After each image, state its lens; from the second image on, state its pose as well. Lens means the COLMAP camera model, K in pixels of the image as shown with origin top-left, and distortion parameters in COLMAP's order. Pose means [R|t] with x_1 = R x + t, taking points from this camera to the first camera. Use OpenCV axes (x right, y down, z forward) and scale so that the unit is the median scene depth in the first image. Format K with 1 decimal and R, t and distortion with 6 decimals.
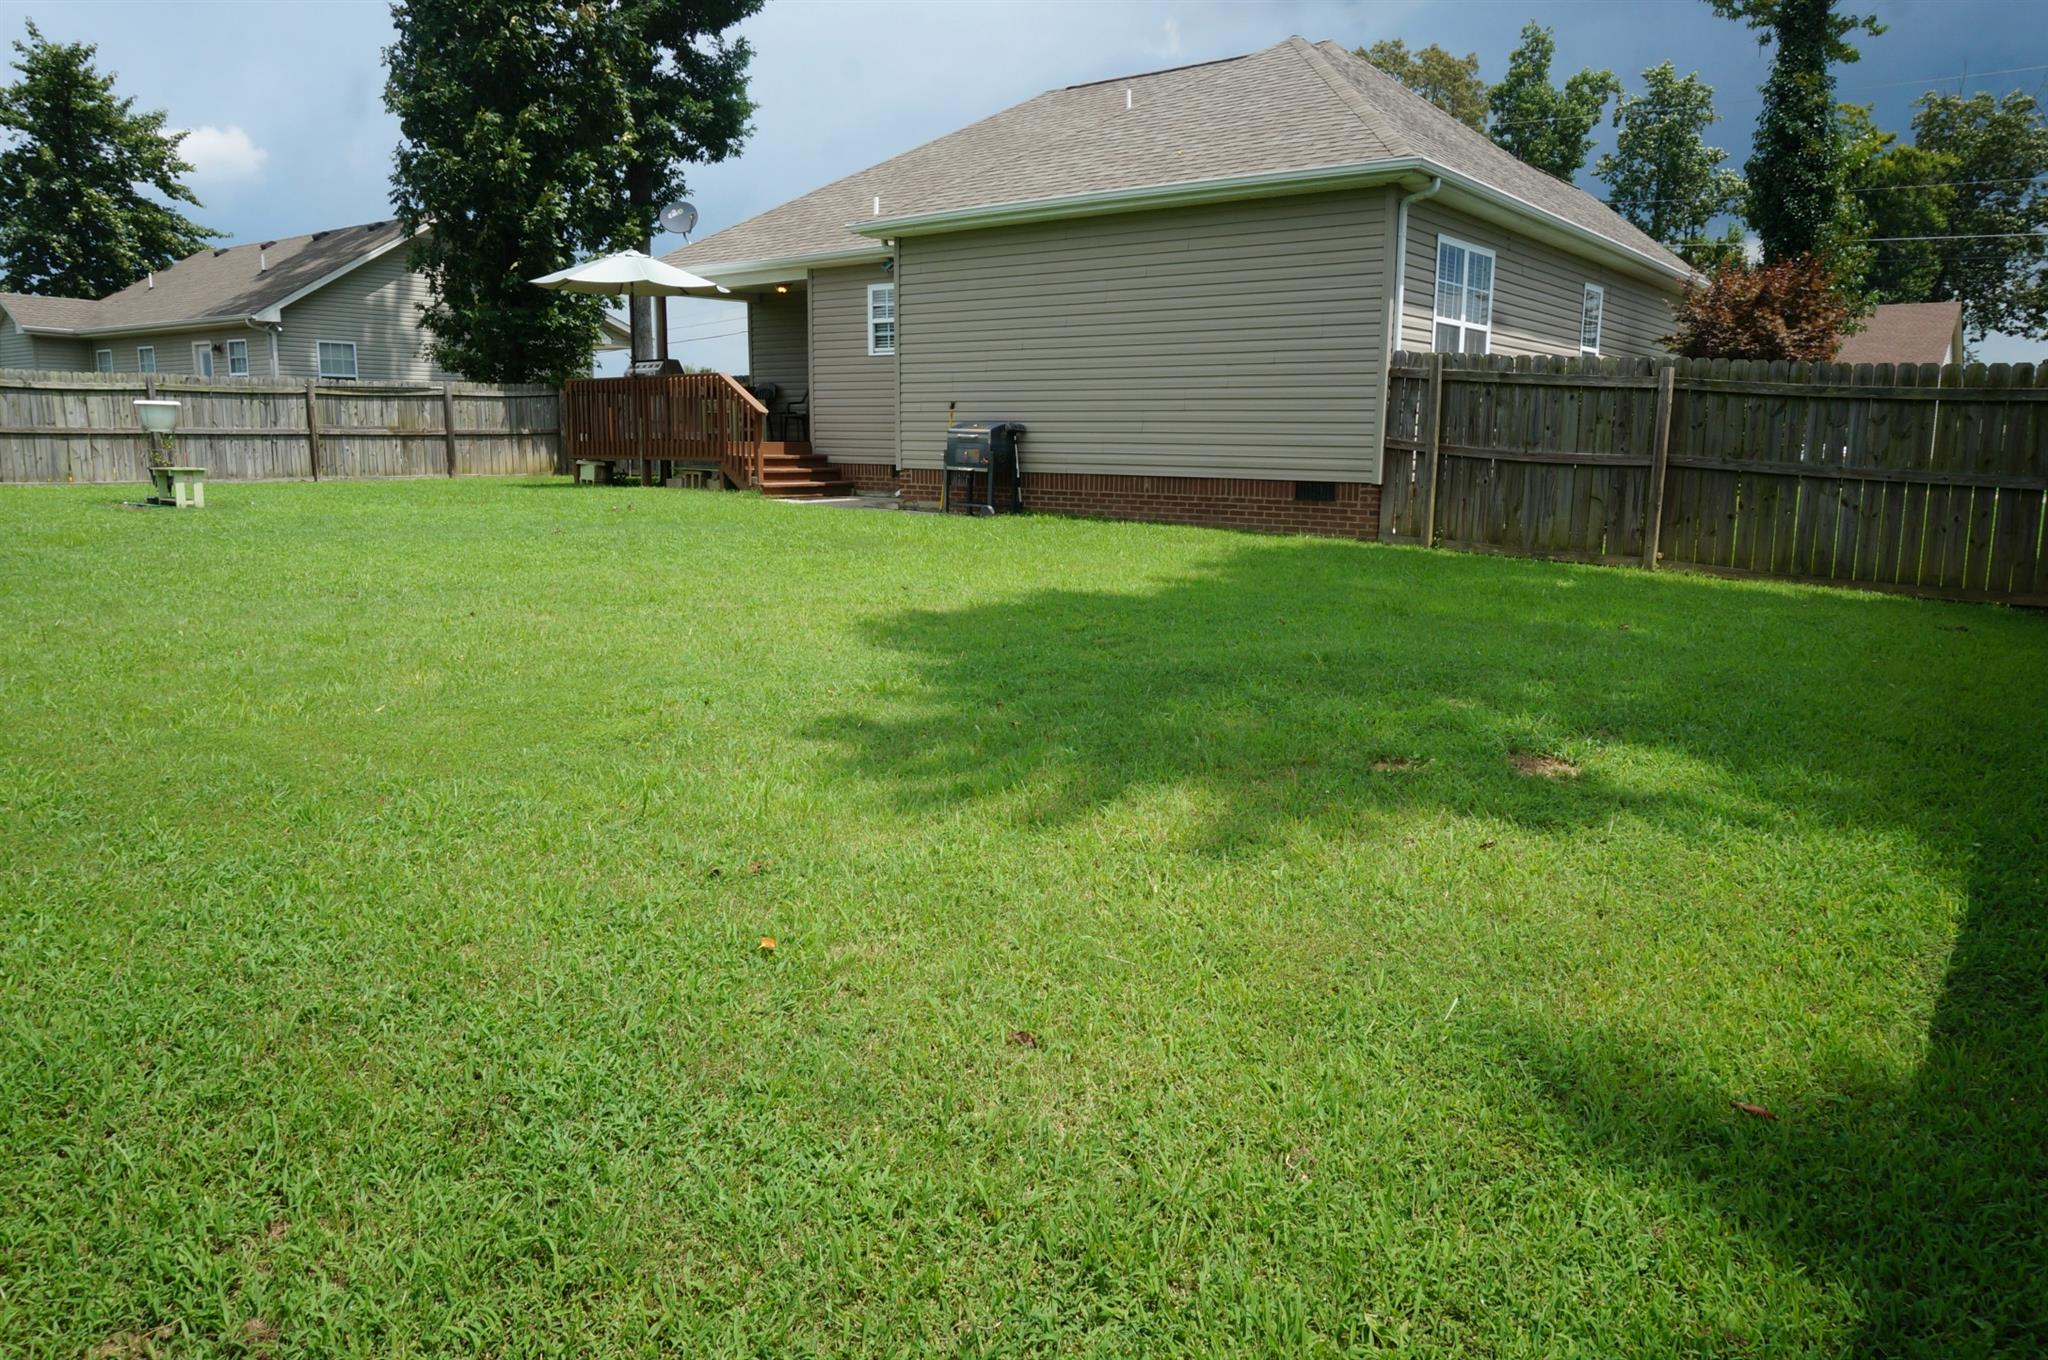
lens RADIAL K [[1351.1, 0, 1024.5], [0, 1351.1, 677.8], [0, 0, 1]] dist [-0.026674, 0.019193]
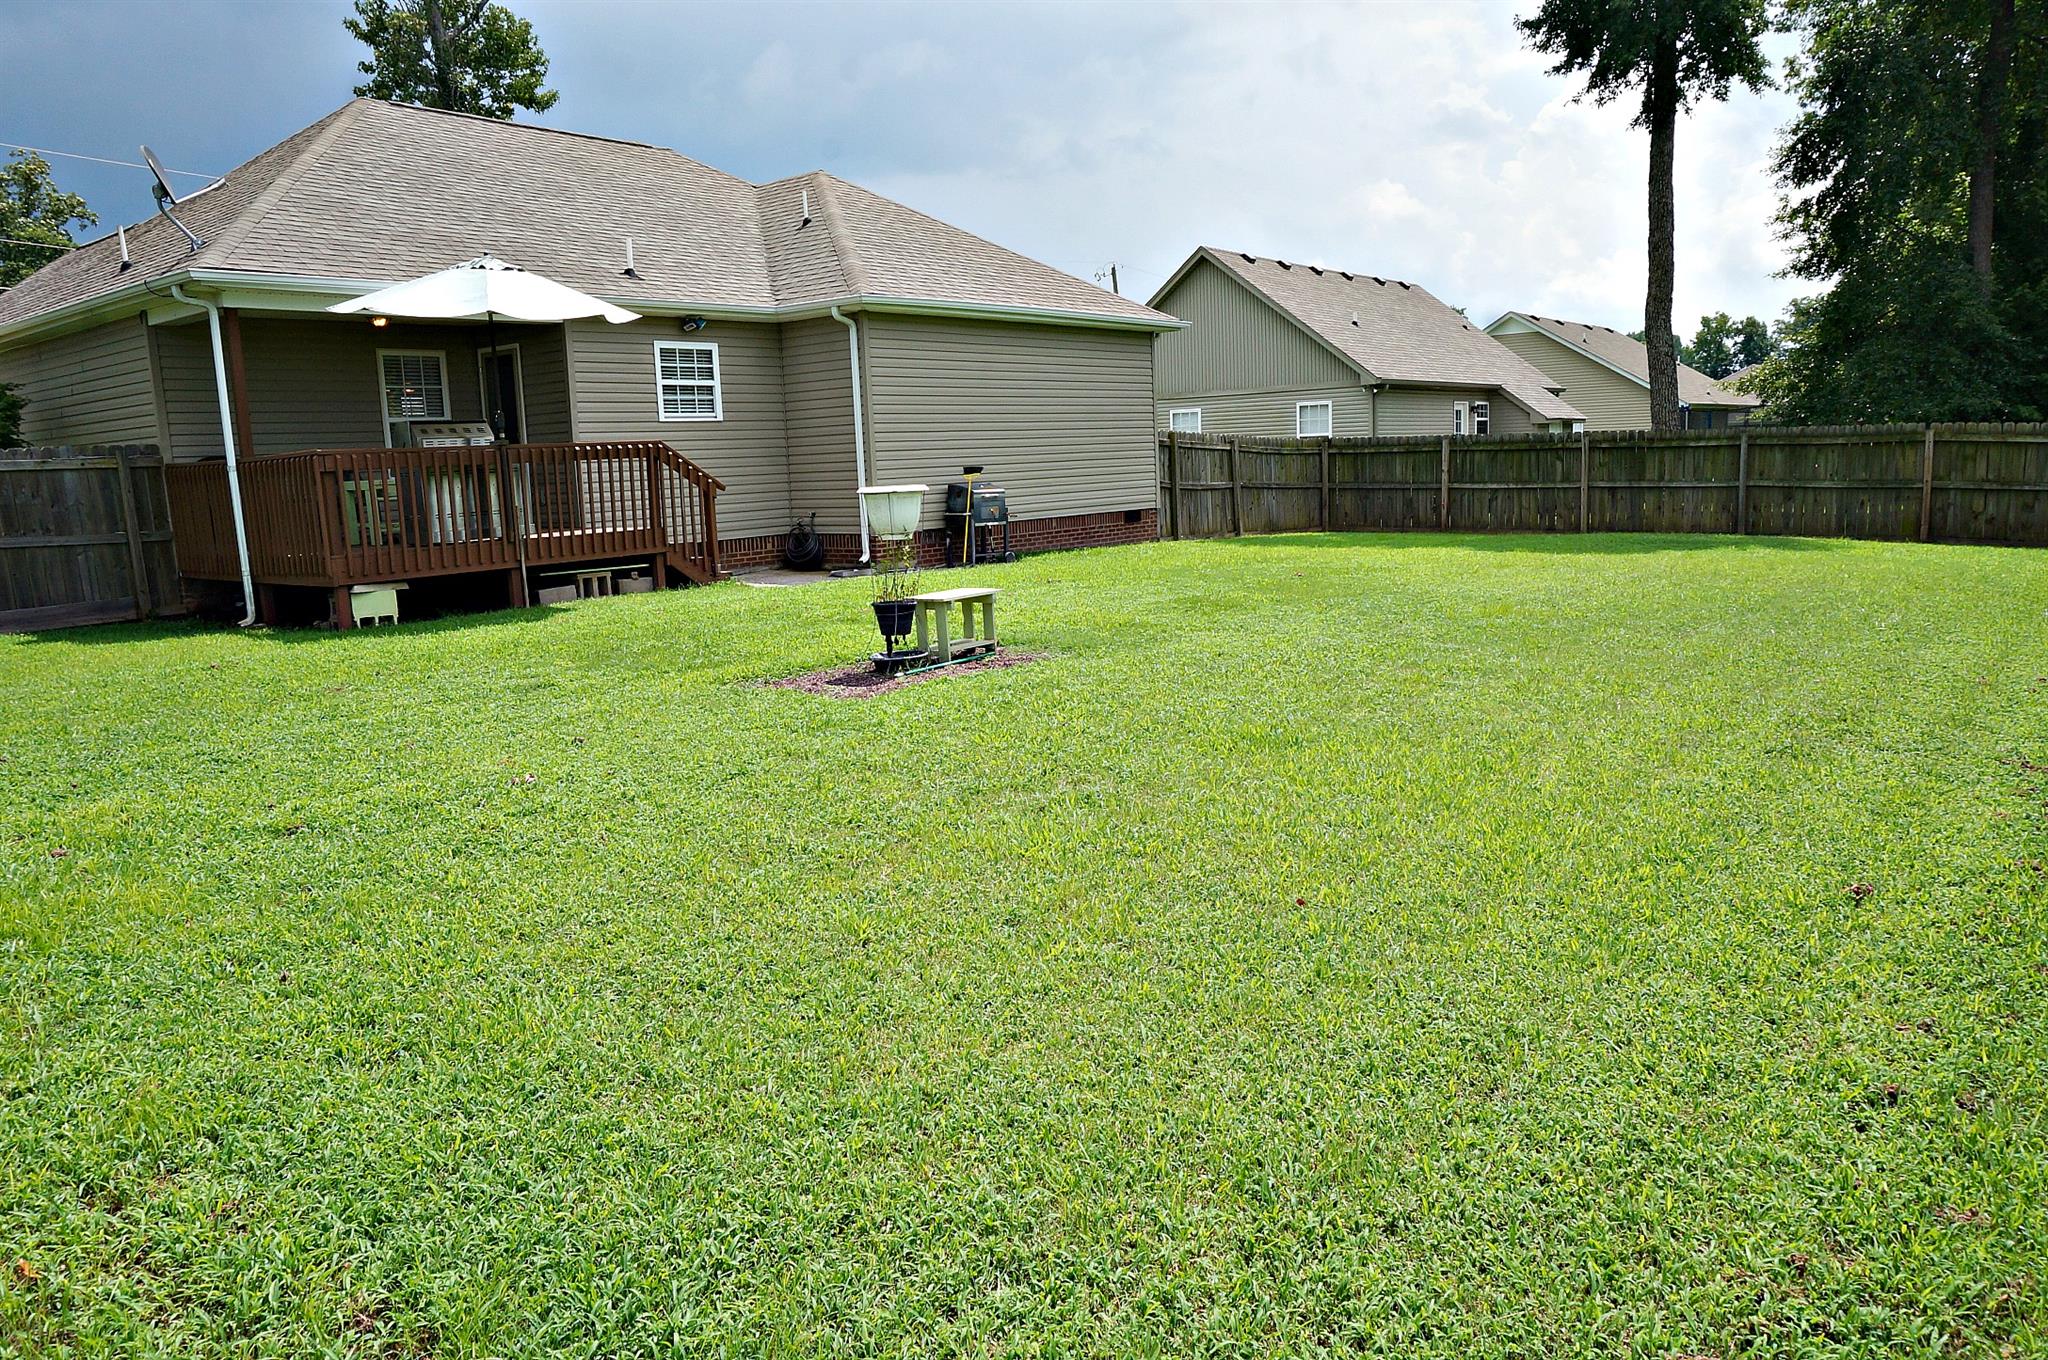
lens RADIAL K [[1351.1, 0, 1023.4], [0, 1351.1, 675.0], [0, 0, 1]] dist [-0.026674, 0.019193]
pose [[0.036338, -0.177278, 0.983490, -1.013449], [0.206263, 0.964280, 0.166194, -0.179557], [-0.977822, 0.196818, 0.071605, 0.751284]]
